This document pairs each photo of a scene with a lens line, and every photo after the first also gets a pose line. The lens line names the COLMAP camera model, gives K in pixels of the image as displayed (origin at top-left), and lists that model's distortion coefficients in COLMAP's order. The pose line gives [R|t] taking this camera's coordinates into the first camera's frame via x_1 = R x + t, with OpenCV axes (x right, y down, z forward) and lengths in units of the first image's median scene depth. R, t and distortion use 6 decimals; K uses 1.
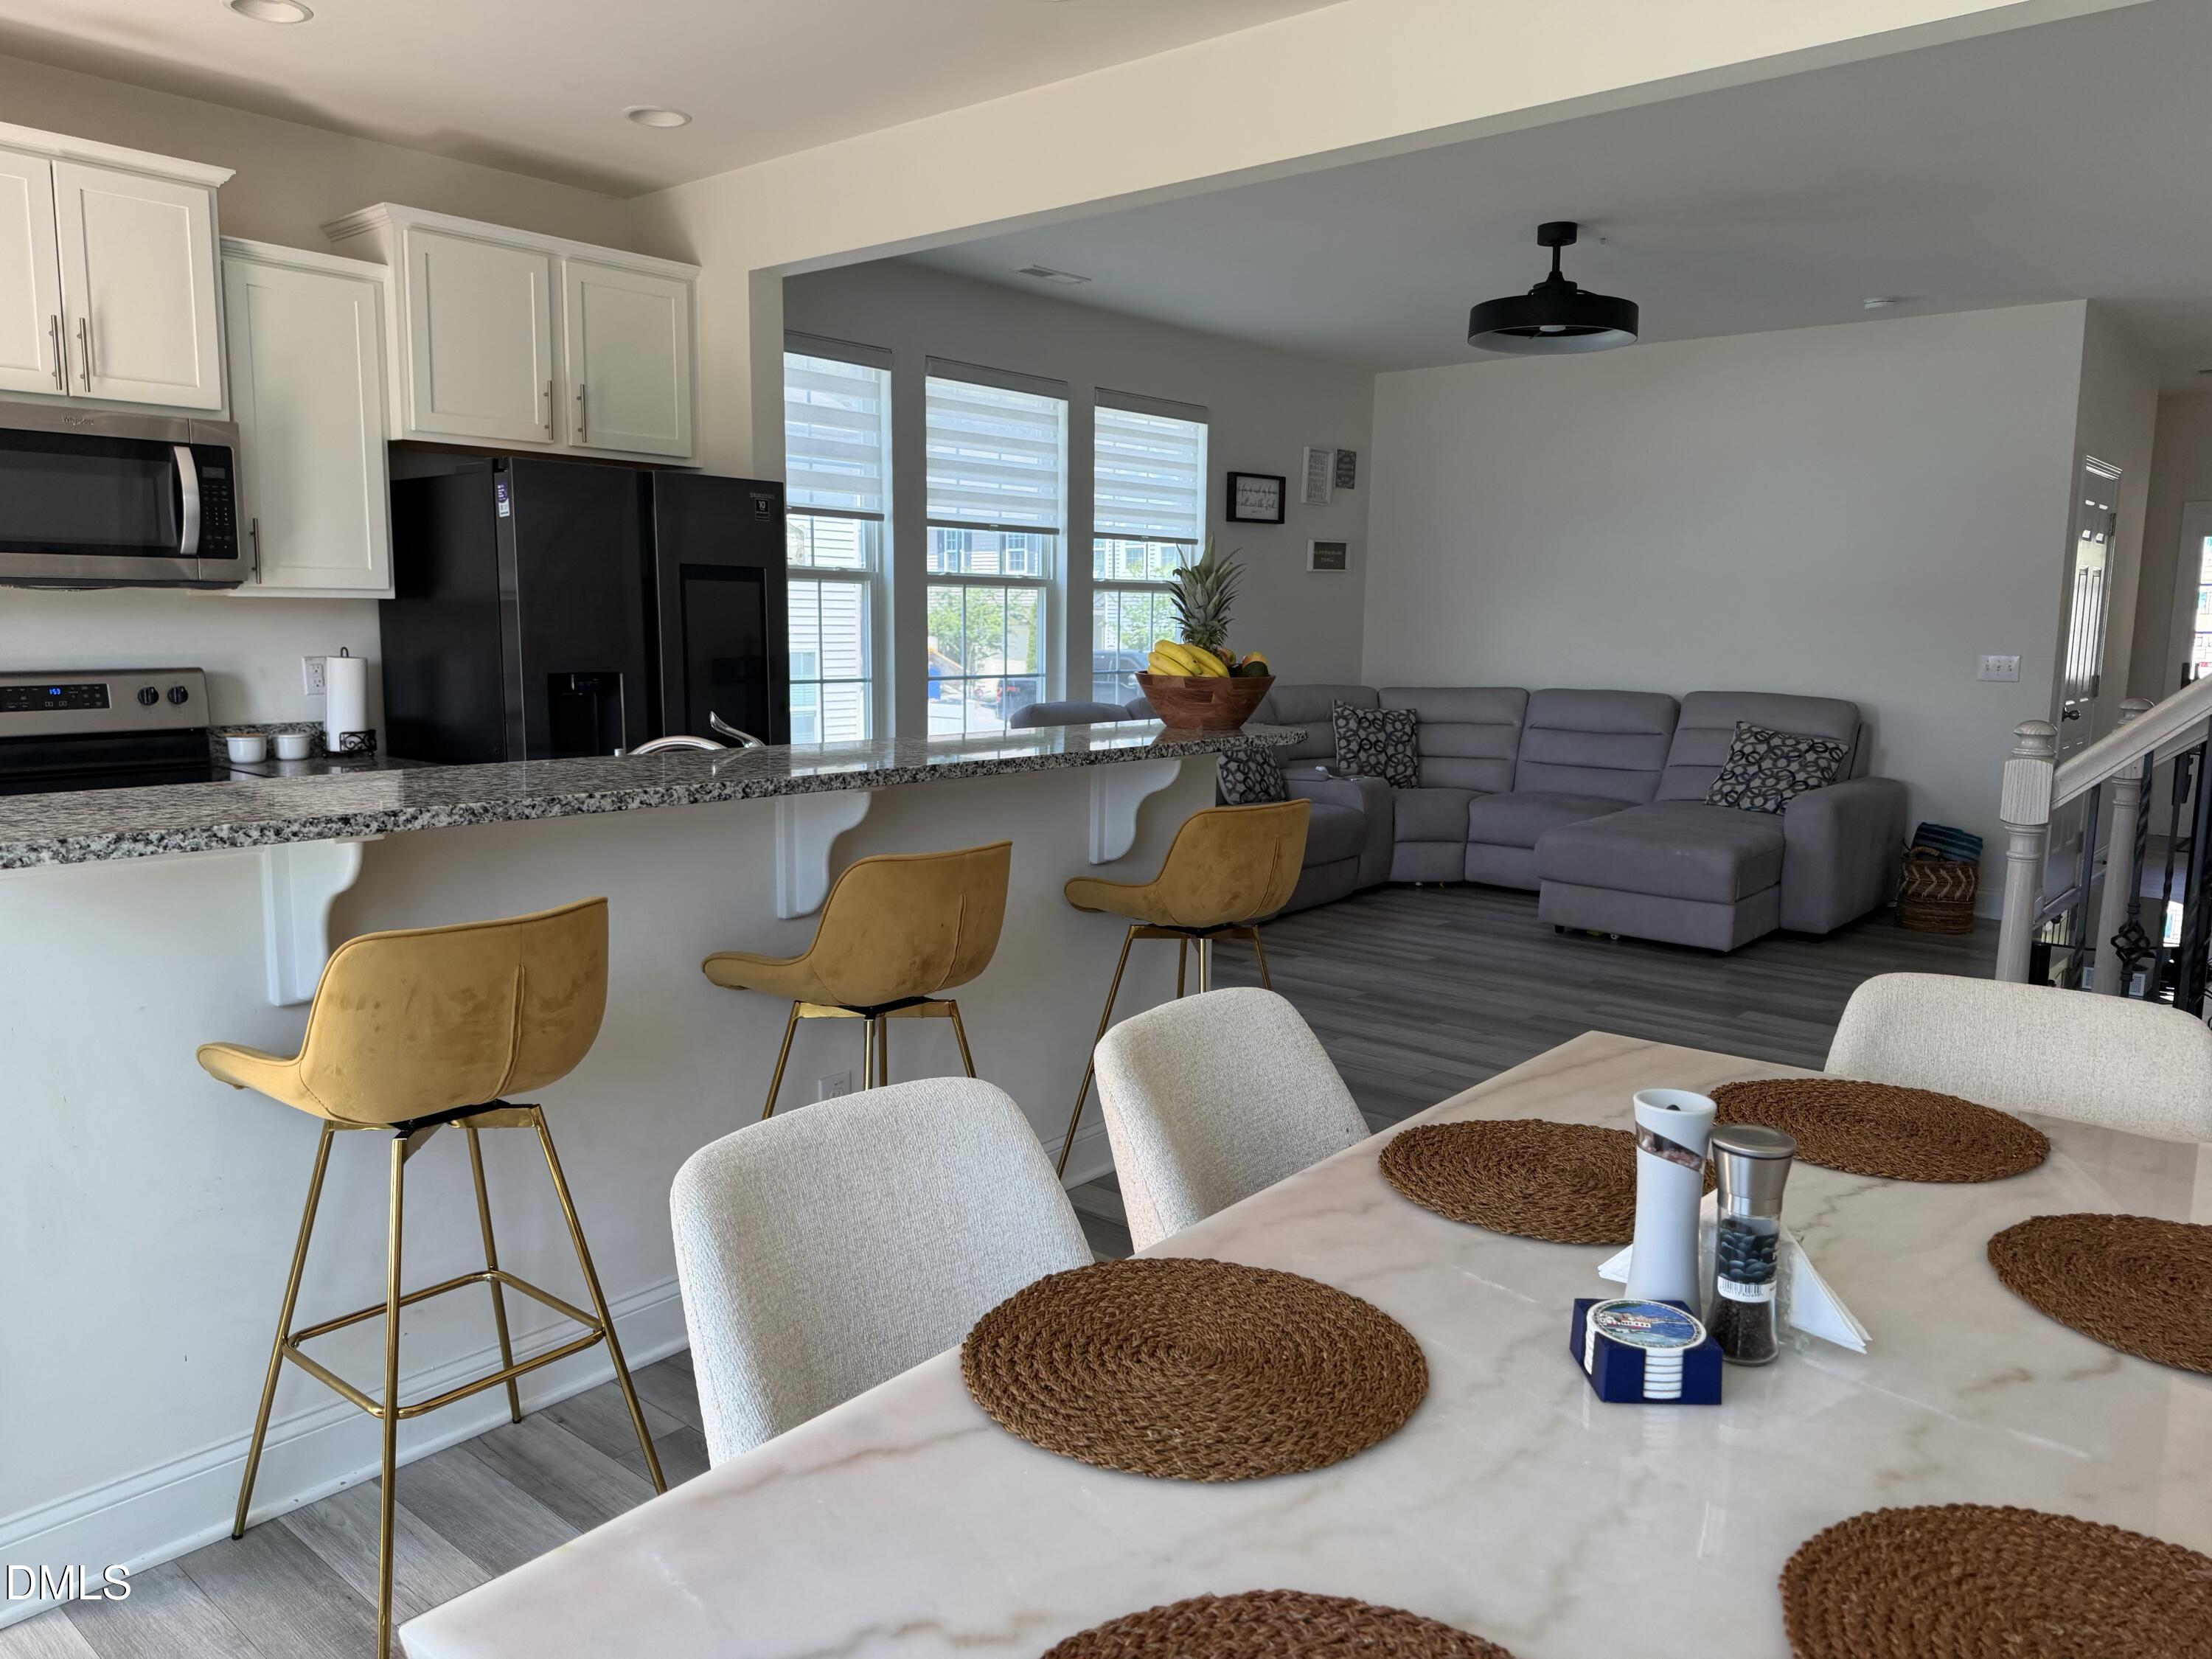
lens RADIAL K [[1569.3, 0, 1099.1], [0, 1569.3, 827.5], [0, 0, 1]] dist [0.044251, -0.049453]
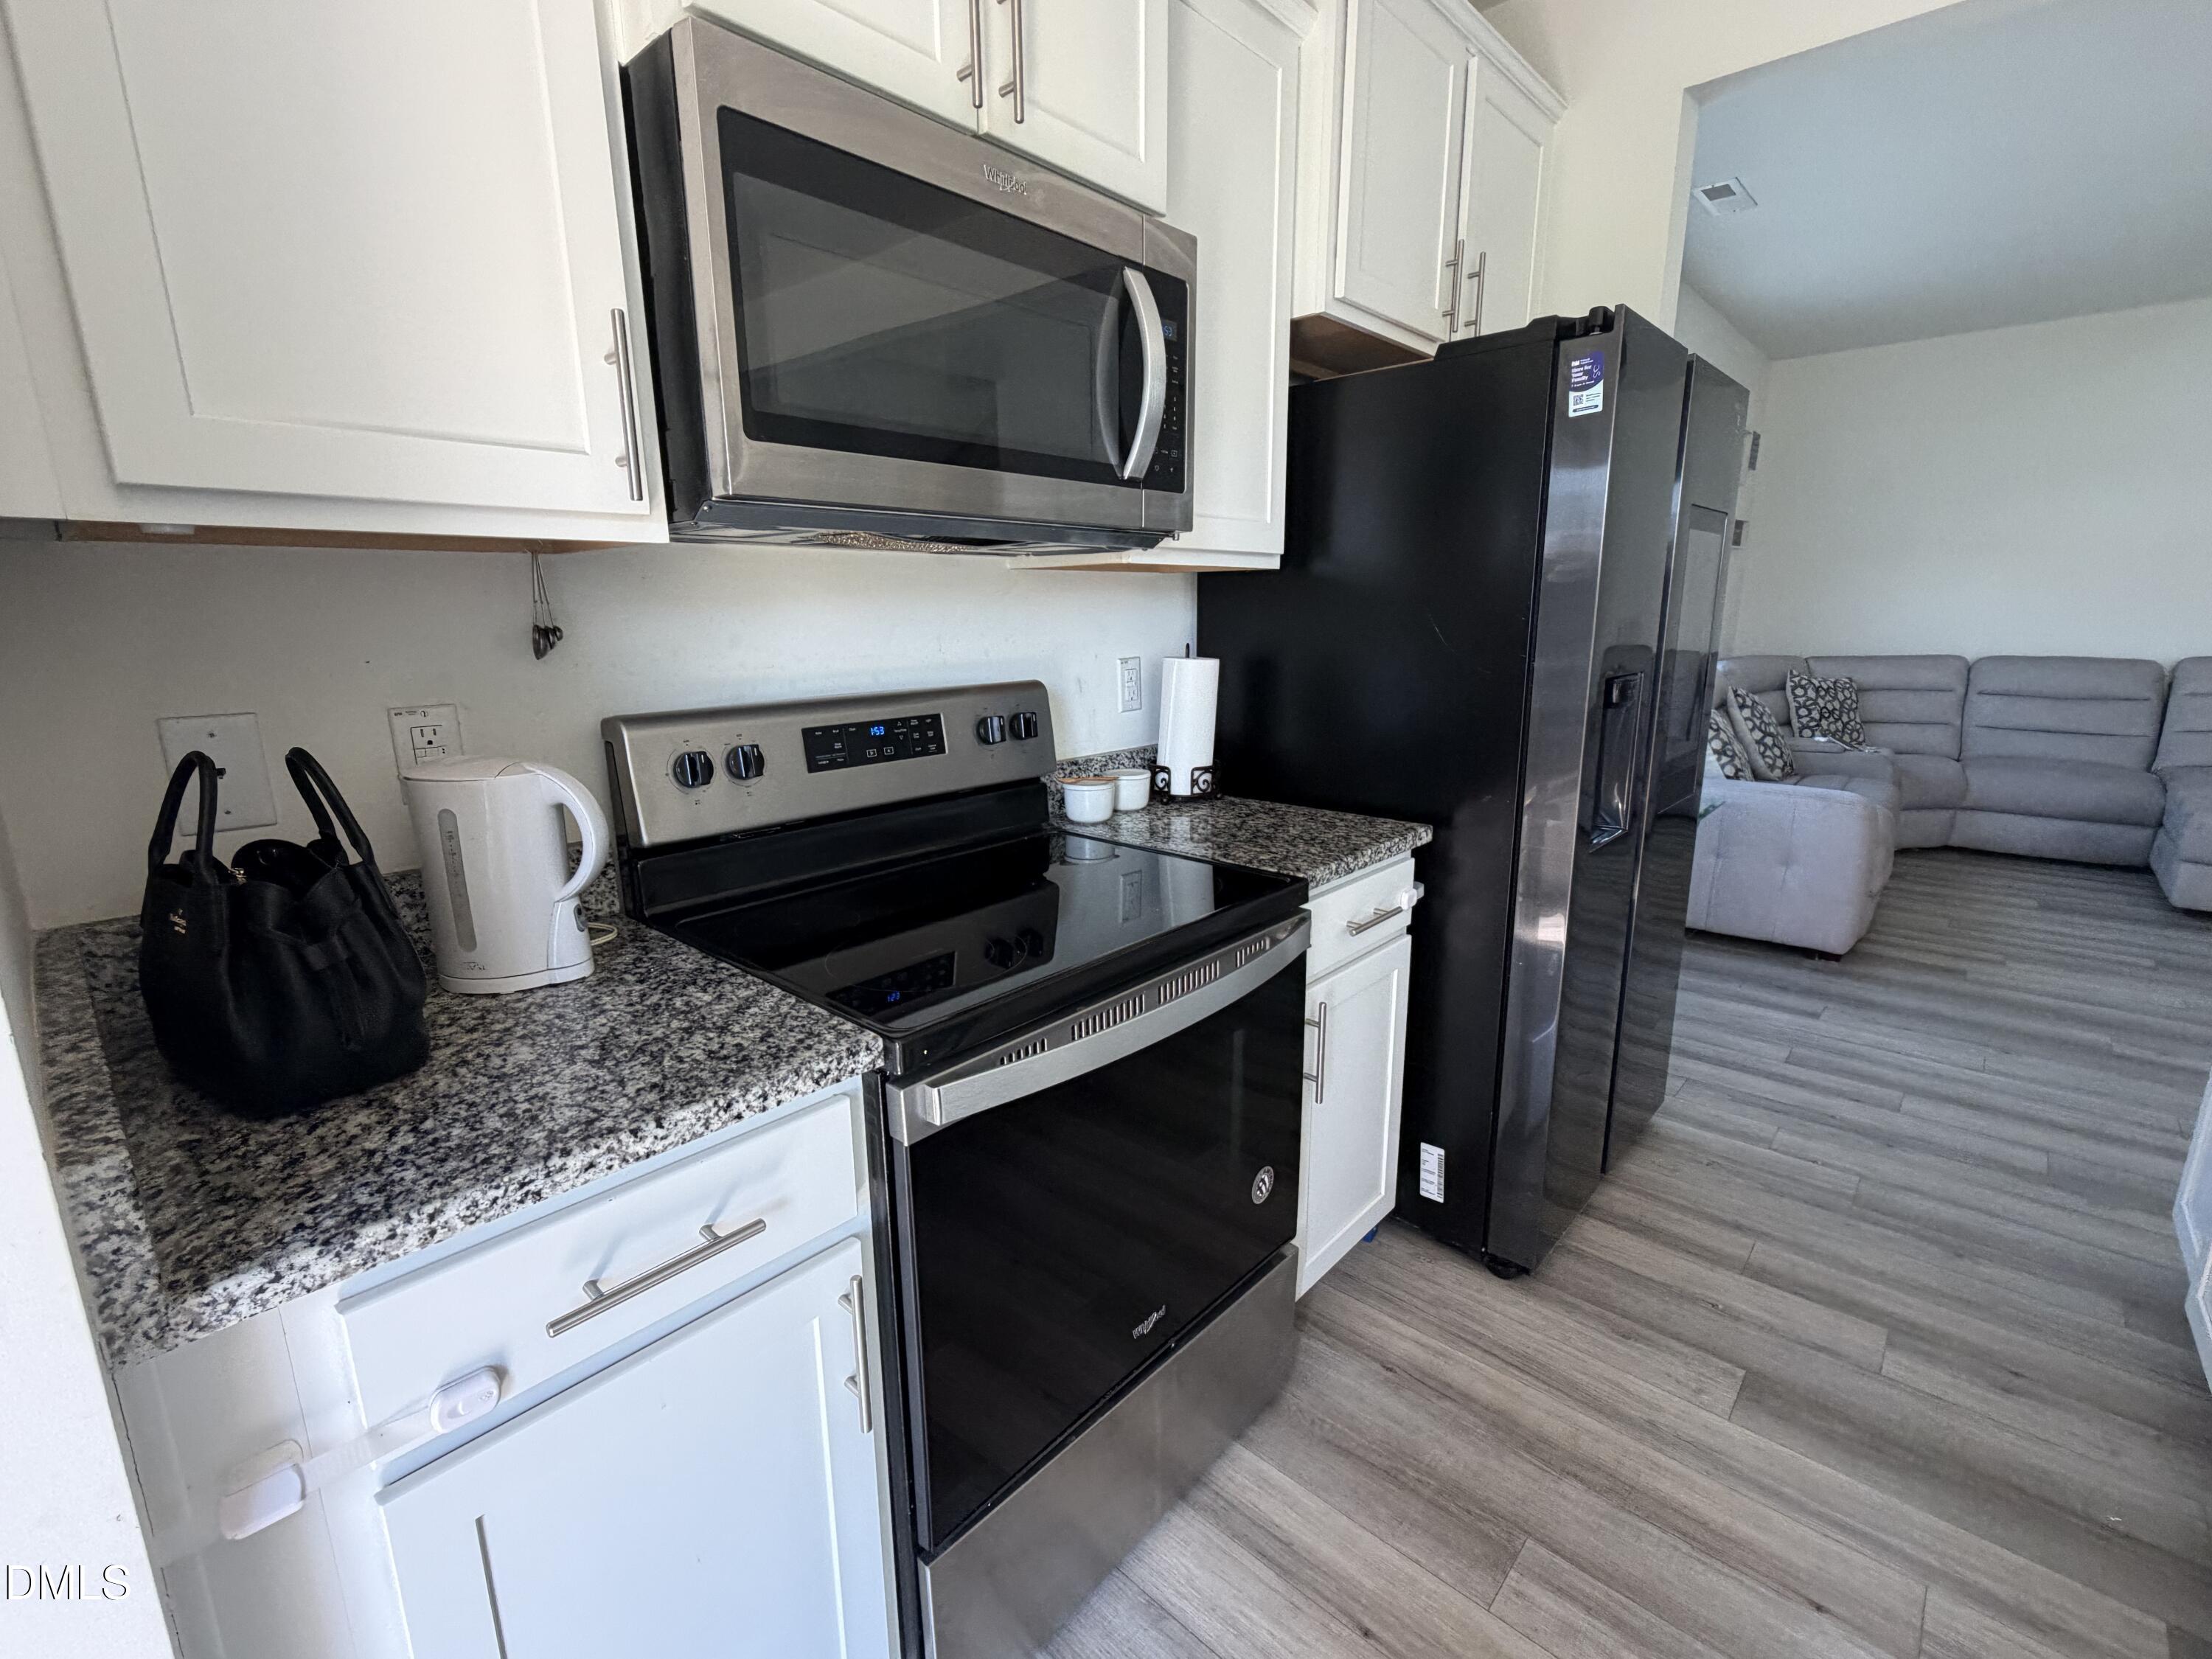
lens RADIAL K [[987.9, 0, 1114.1], [0, 987.9, 814.4], [0, 0, 1]] dist [0.005805, -0.000157]
pose [[0.999290, -0.015628, -0.034293, -0.688486], [0.017970, 0.997451, 0.069062, -0.096643], [0.033127, -0.069629, 0.997023, 0.782437]]
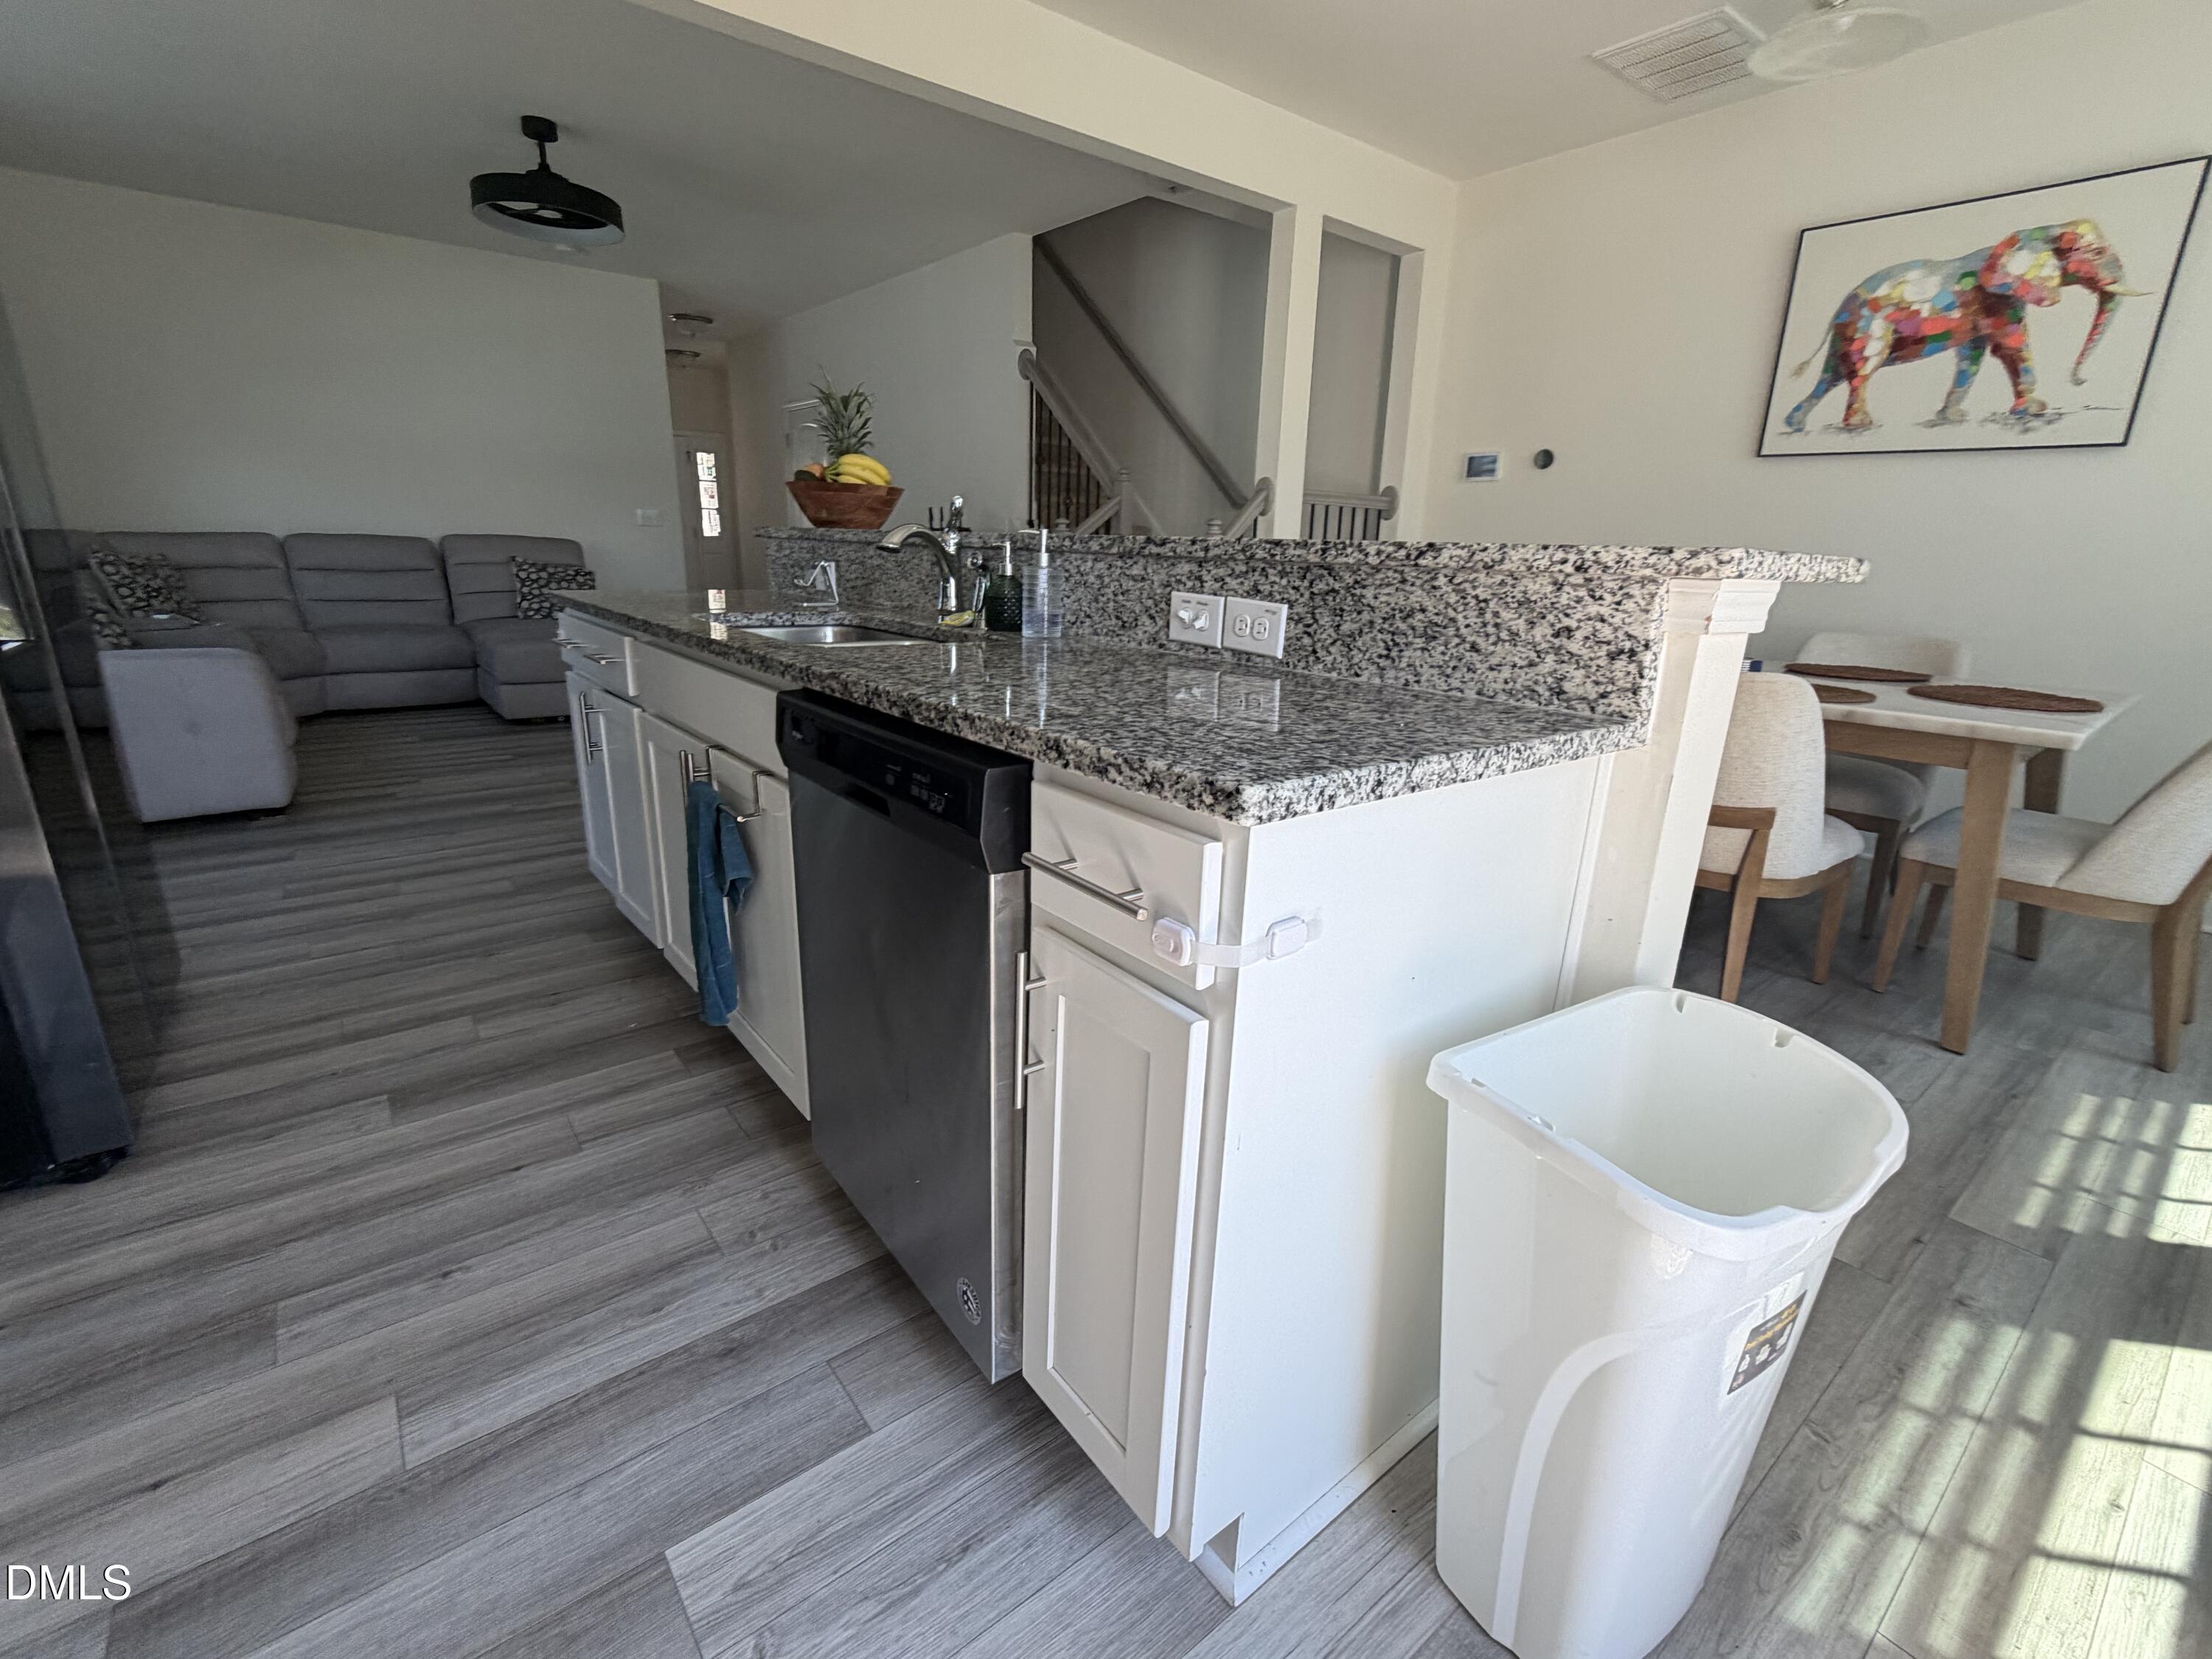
lens RADIAL K [[987.9, 0, 1115.5], [0, 987.9, 816.7], [0, 0, 1]] dist [0.005805, -0.000157]
pose [[0.186820, -0.270282, 0.944482, -0.813023], [0.108974, 0.961176, 0.253505, -0.025099], [-0.976331, 0.055564, 0.209021, 0.735139]]
